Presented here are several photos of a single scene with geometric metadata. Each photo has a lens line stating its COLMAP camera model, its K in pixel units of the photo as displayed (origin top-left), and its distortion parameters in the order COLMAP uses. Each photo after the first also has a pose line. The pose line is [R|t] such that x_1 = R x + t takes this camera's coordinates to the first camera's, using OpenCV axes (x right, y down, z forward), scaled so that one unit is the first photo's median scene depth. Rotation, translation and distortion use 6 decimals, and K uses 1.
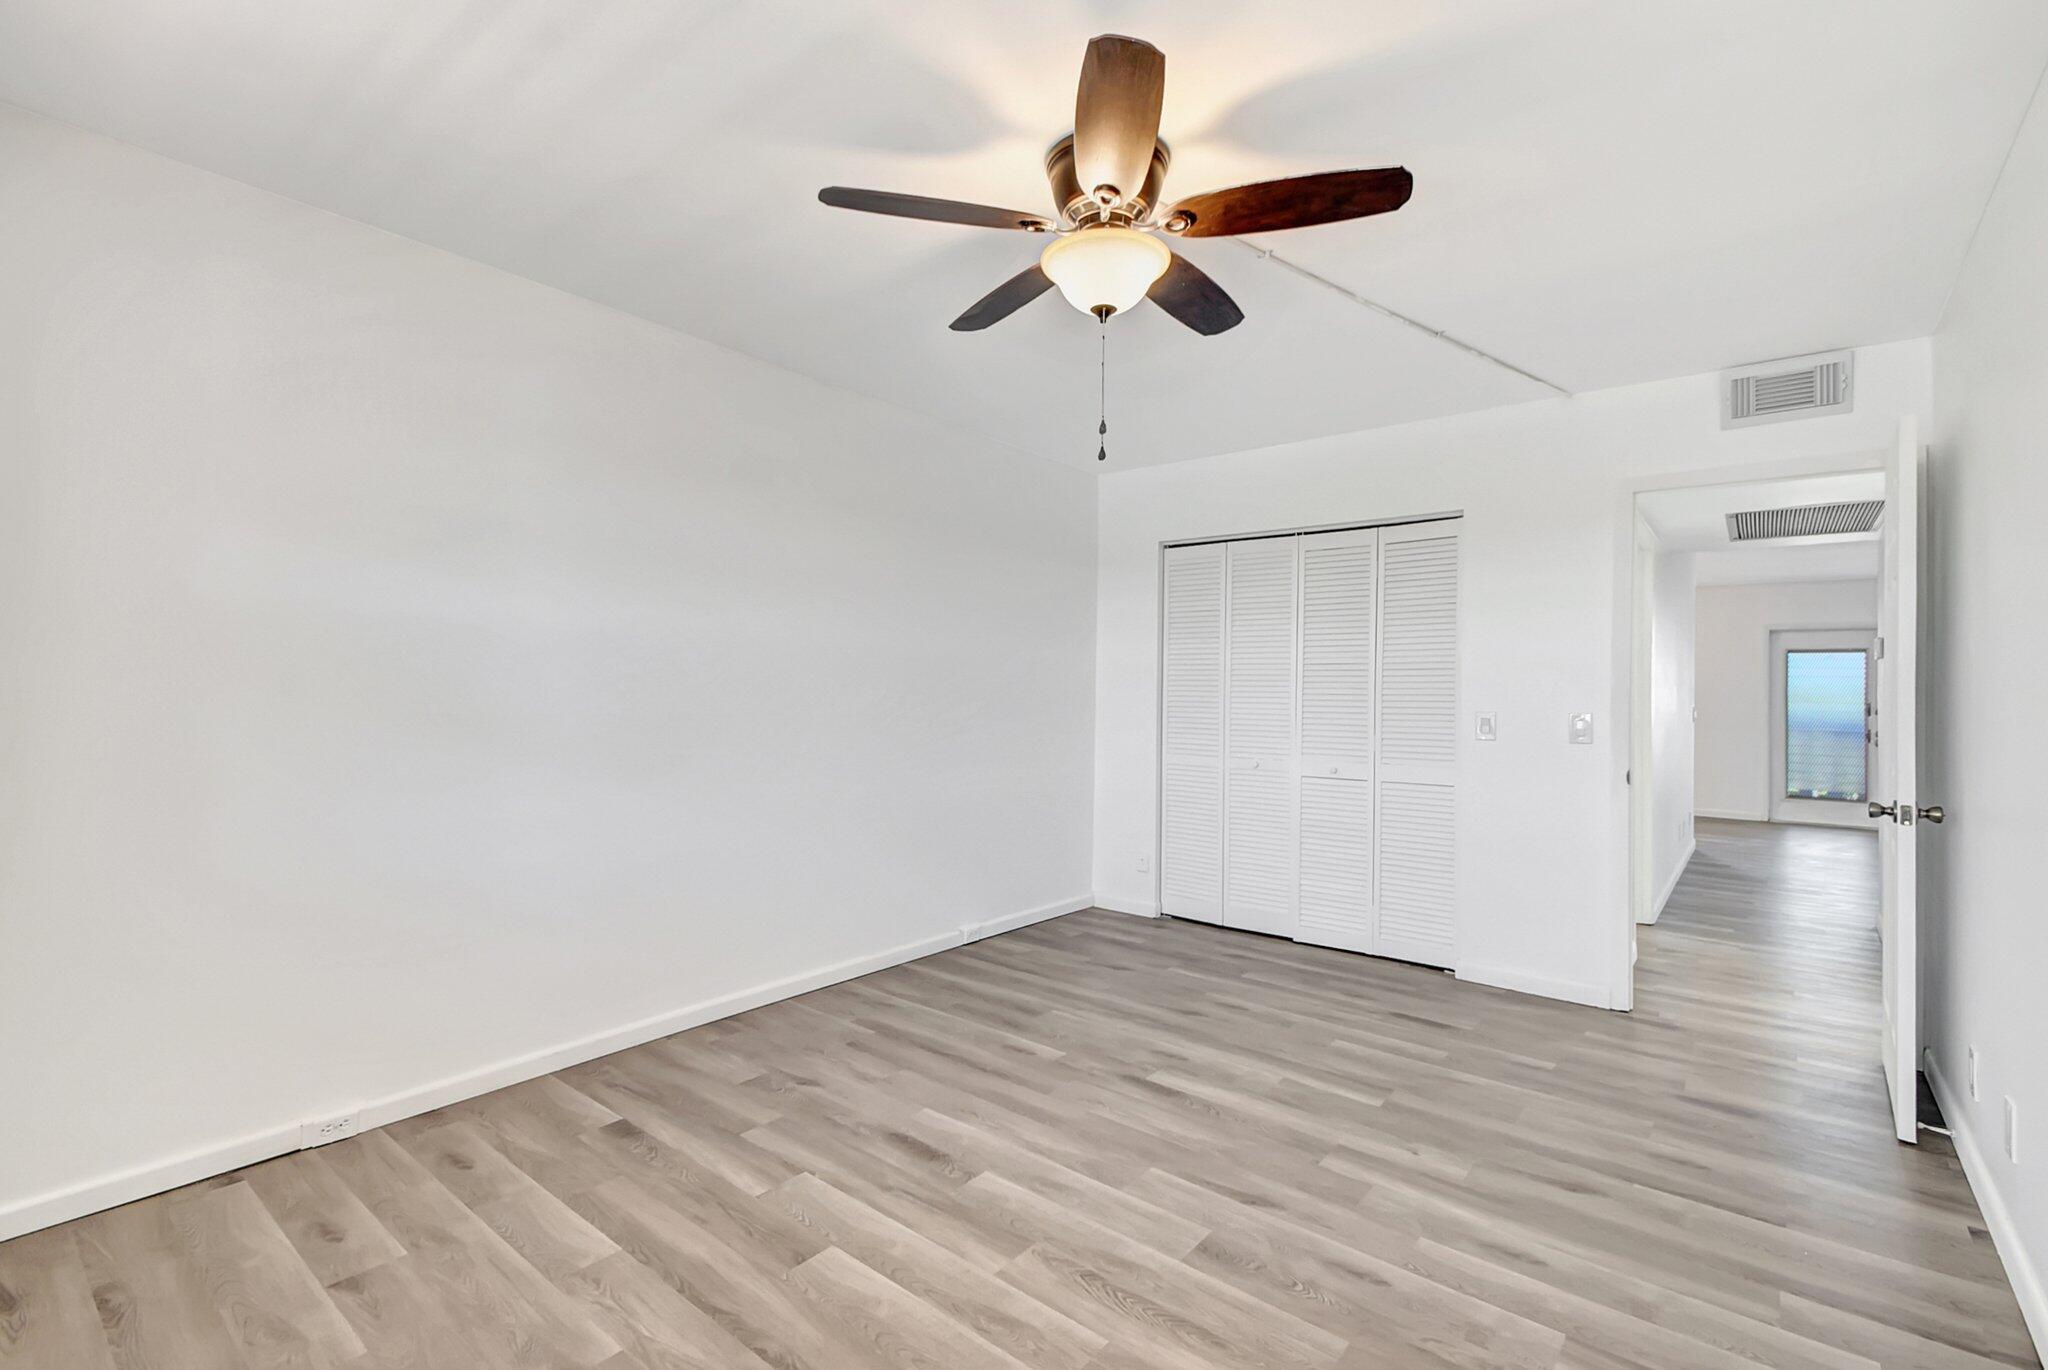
lens RADIAL K [[872.5, 0, 980.3], [0, 872.5, 688.8], [0, 0, 1]] dist [0.014743, -0.000565]
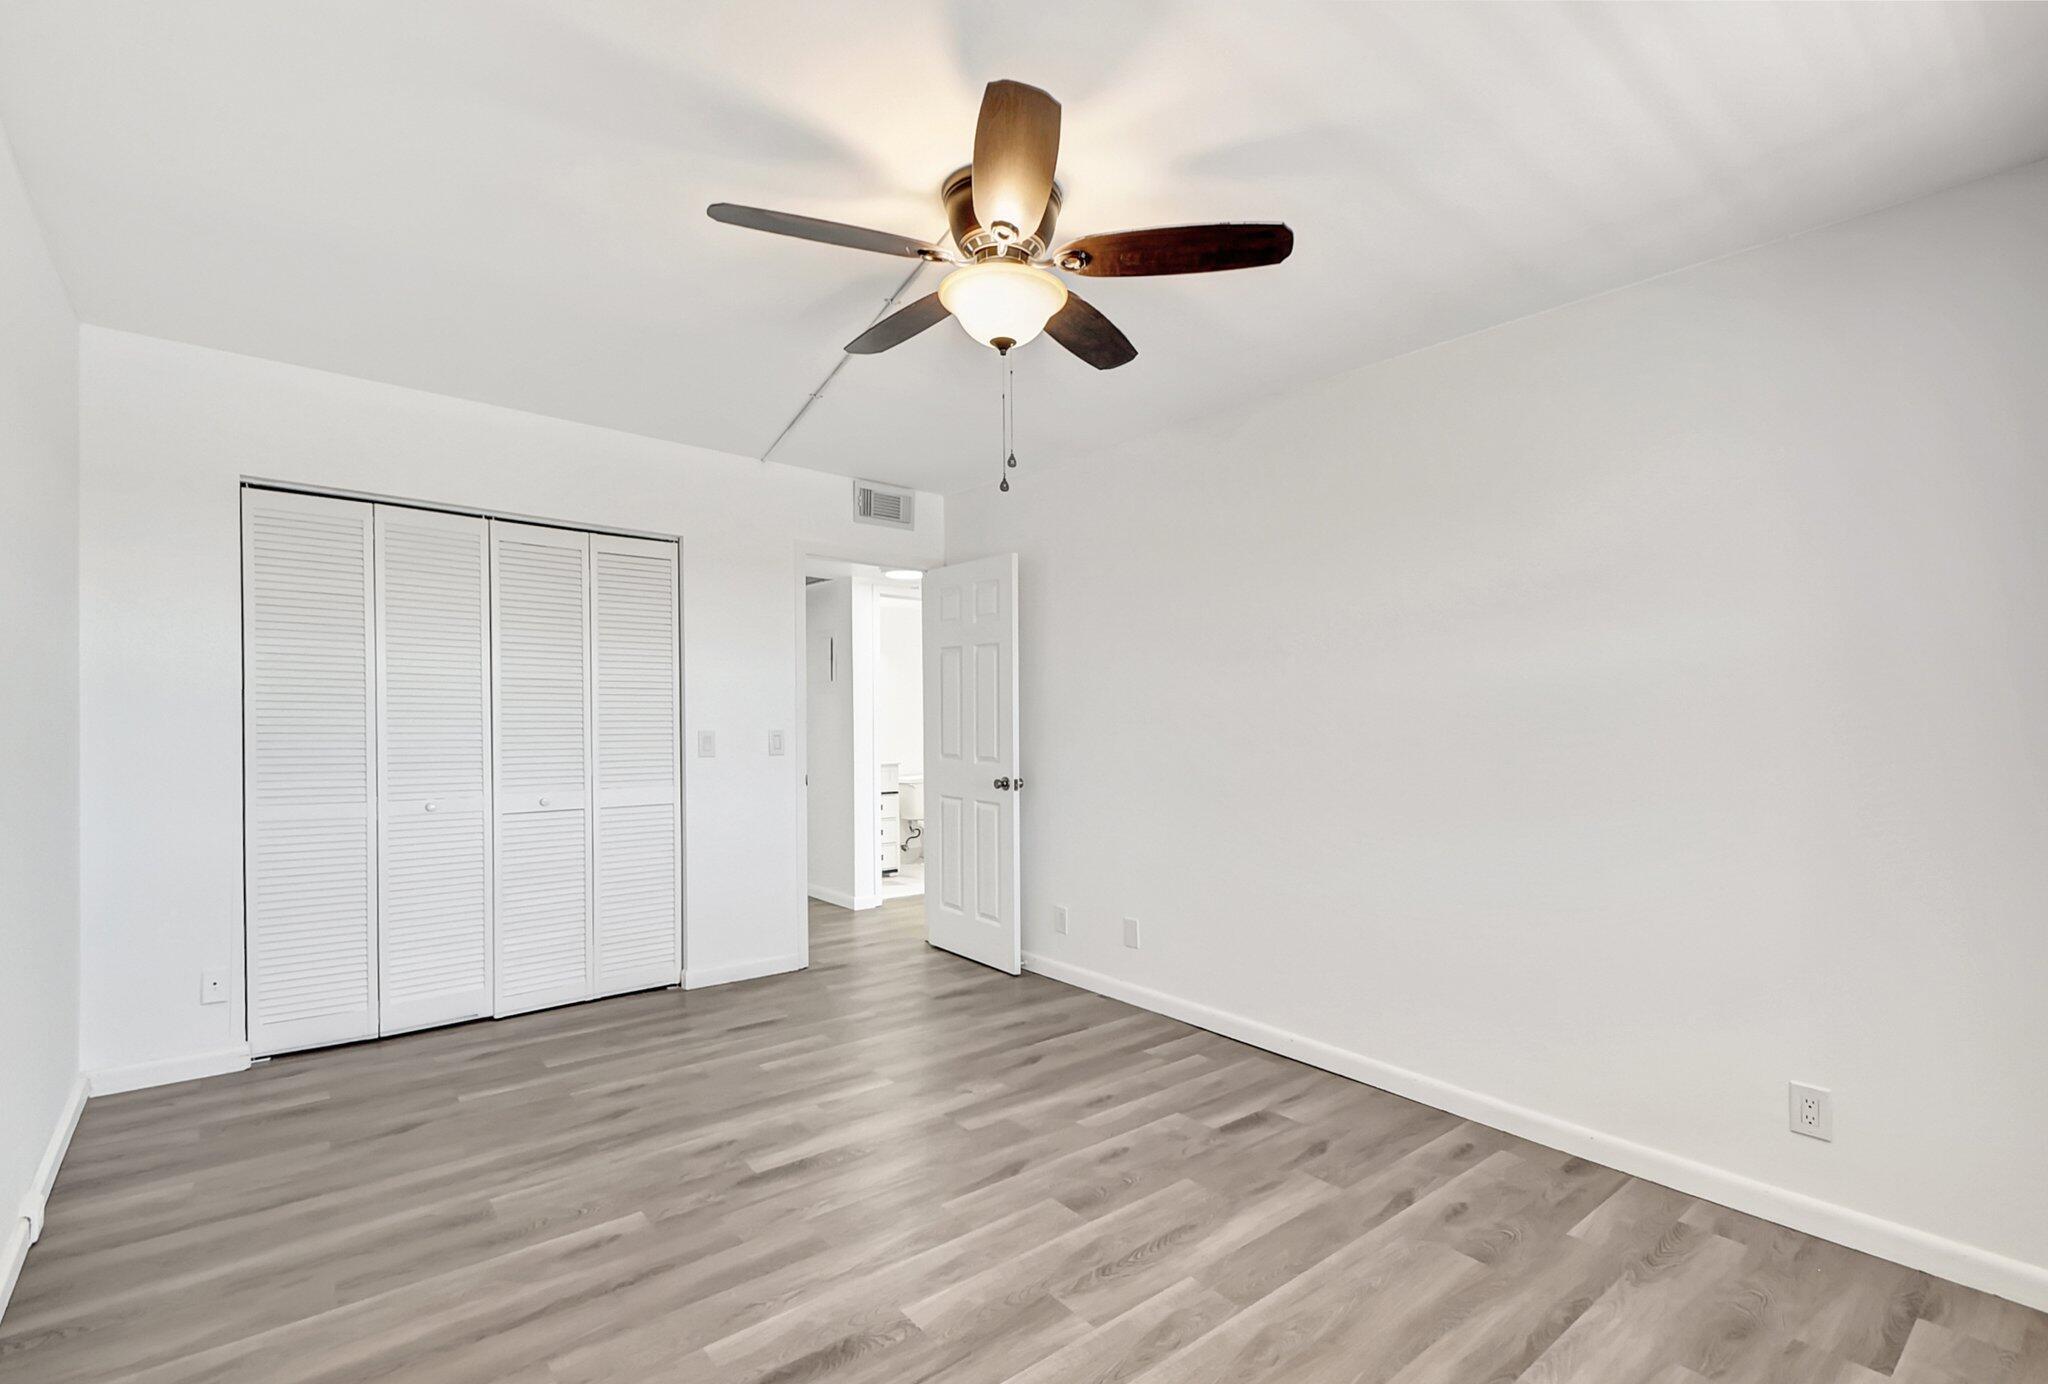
lens RADIAL K [[936.7, 0, 1026.1], [0, 936.7, 684.0], [0, 0, 1]] dist [0.022600, -0.009381]
pose [[0.188791, 0.022511, 0.981759, -0.717899], [-0.009589, 0.999732, -0.021079, -0.014459], [-0.981970, -0.005434, 0.188956, 0.609167]]
